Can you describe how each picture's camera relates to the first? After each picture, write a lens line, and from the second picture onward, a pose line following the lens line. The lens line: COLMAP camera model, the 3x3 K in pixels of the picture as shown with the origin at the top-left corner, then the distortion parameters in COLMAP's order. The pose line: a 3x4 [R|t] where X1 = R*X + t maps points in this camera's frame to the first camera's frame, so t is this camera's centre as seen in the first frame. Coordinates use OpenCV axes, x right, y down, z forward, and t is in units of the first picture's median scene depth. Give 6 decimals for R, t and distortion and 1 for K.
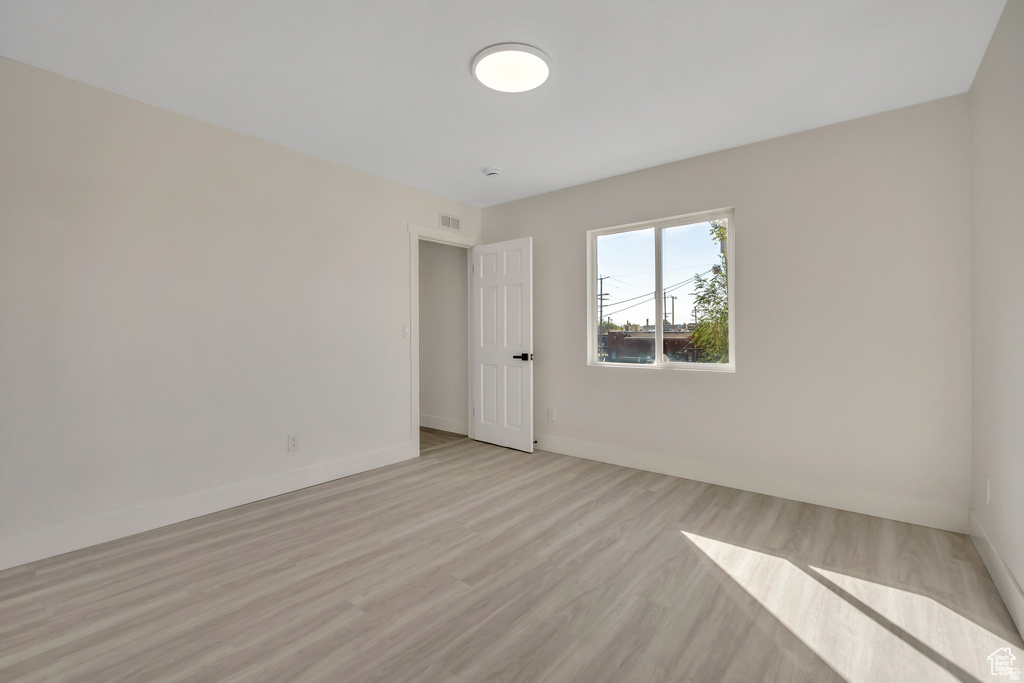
lens RADIAL K [[436.9, 0, 509.1], [0, 436.9, 336.1], [0, 0, 1]] dist [-0.008607, 0.001253]
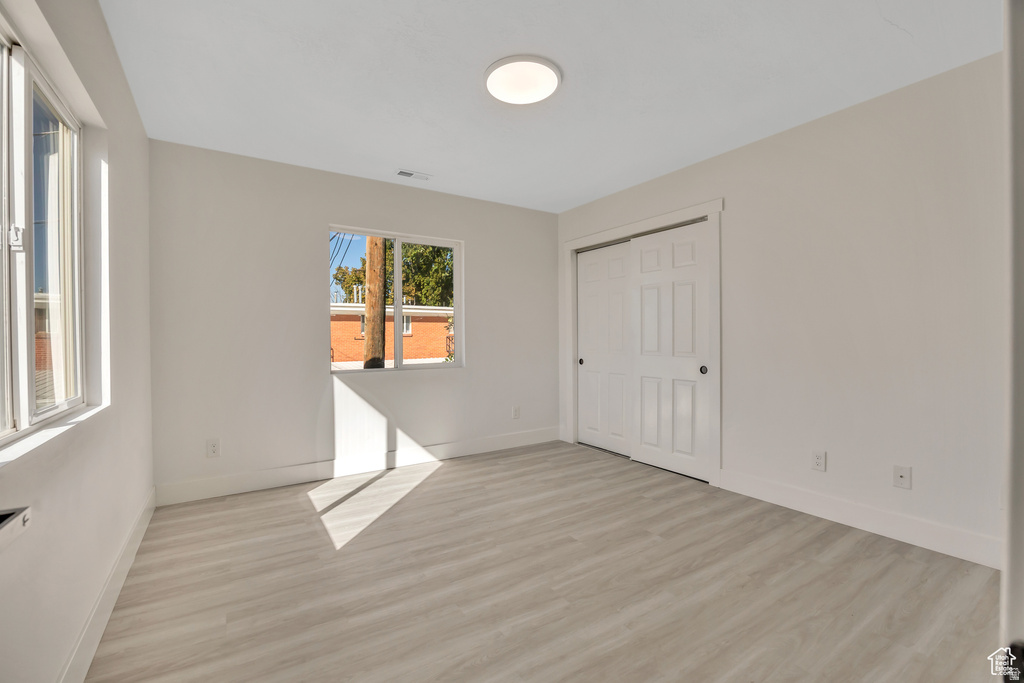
lens RADIAL K [[436.9, 0, 510.5], [0, 436.9, 338.5], [0, 0, 1]] dist [-0.008607, 0.001253]
pose [[-0.952097, 0.008178, 0.305685, -0.285125], [0.011663, 0.999886, 0.009576, -0.013292], [-0.305572, 0.012682, -0.952084, 2.042981]]
